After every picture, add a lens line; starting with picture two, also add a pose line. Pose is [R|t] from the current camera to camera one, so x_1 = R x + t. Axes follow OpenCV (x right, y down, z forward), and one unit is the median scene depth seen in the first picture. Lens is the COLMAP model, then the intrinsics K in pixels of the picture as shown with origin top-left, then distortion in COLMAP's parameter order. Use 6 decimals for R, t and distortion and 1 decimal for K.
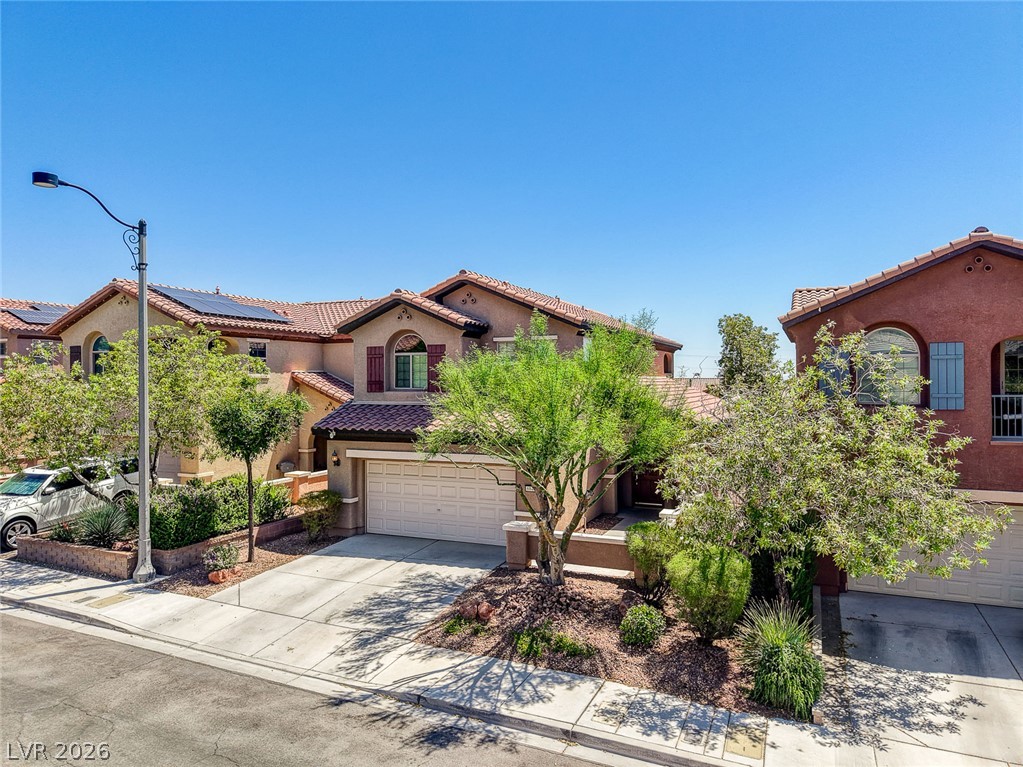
lens RADIAL K [[686.4, 0, 511.5], [0, 686.4, 383.5], [0, 0, 1]] dist [0.017801, -0.019180]
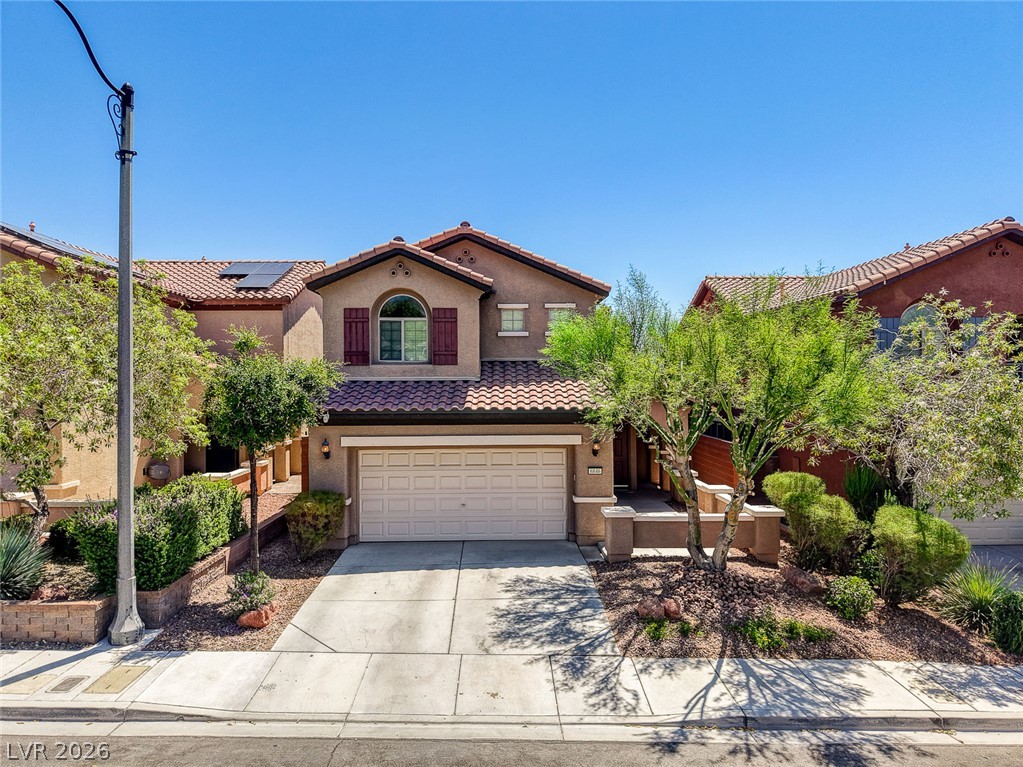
lens RADIAL K [[686.4, 0, 511.5], [0, 686.4, 383.5], [0, 0, 1]] dist [0.017801, -0.019180]
pose [[0.906640, 0.000054, 0.421906, -0.555789], [0.000644, 0.999999, -0.001512, 0.052365], [-0.421906, 0.001643, 0.906638, 0.301637]]
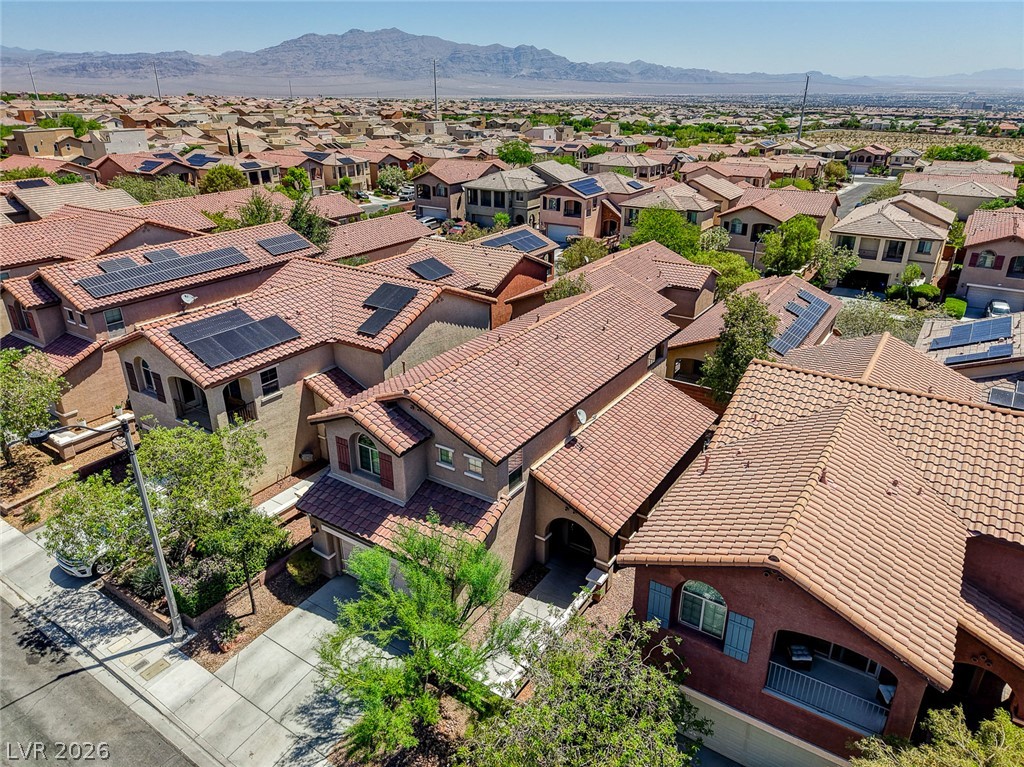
lens RADIAL K [[687.1, 0, 512.0], [0, 687.1, 383.5], [0, 0, 1]] dist [0.017801, -0.019180]
pose [[0.985309, 0.071362, -0.155155, 0.406768], [-0.003177, 0.916014, 0.401134, -0.929743], [0.170749, -0.394748, 0.902784, 0.007602]]
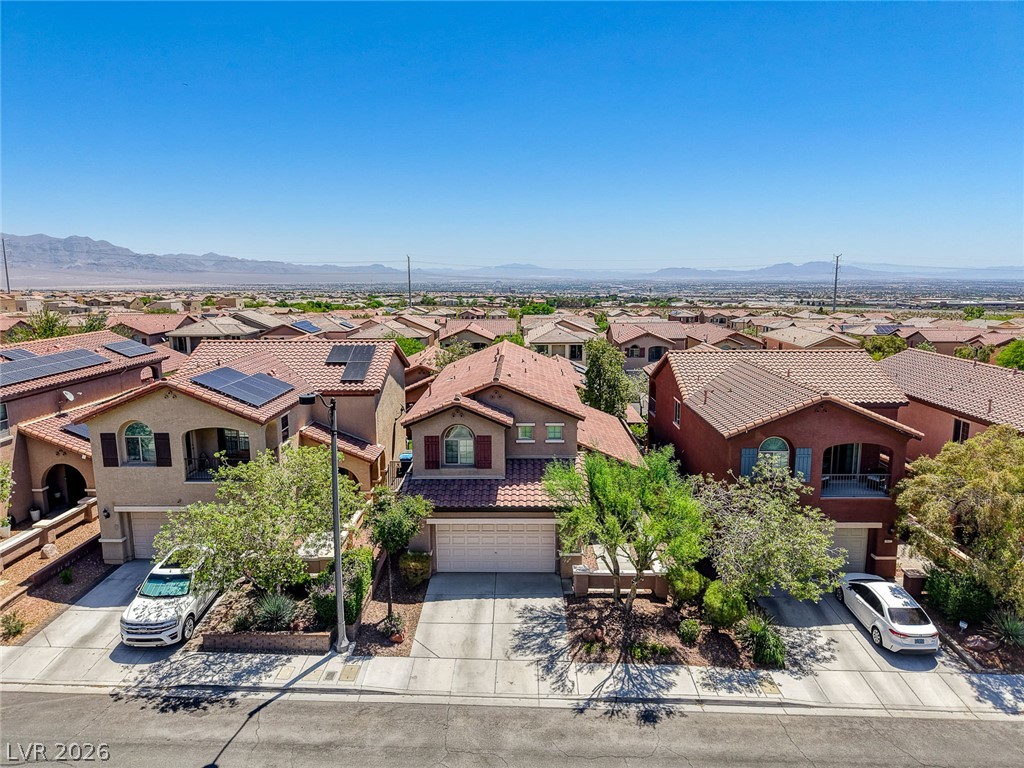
lens RADIAL K [[687.1, 0, 512.0], [0, 687.1, 384.0], [0, 0, 1]] dist [0.017801, -0.019180]
pose [[0.921840, -0.063453, 0.382342, -0.833215], [0.001508, 0.987087, 0.160178, -0.549147], [-0.387568, -0.147081, 0.910032, -0.385897]]
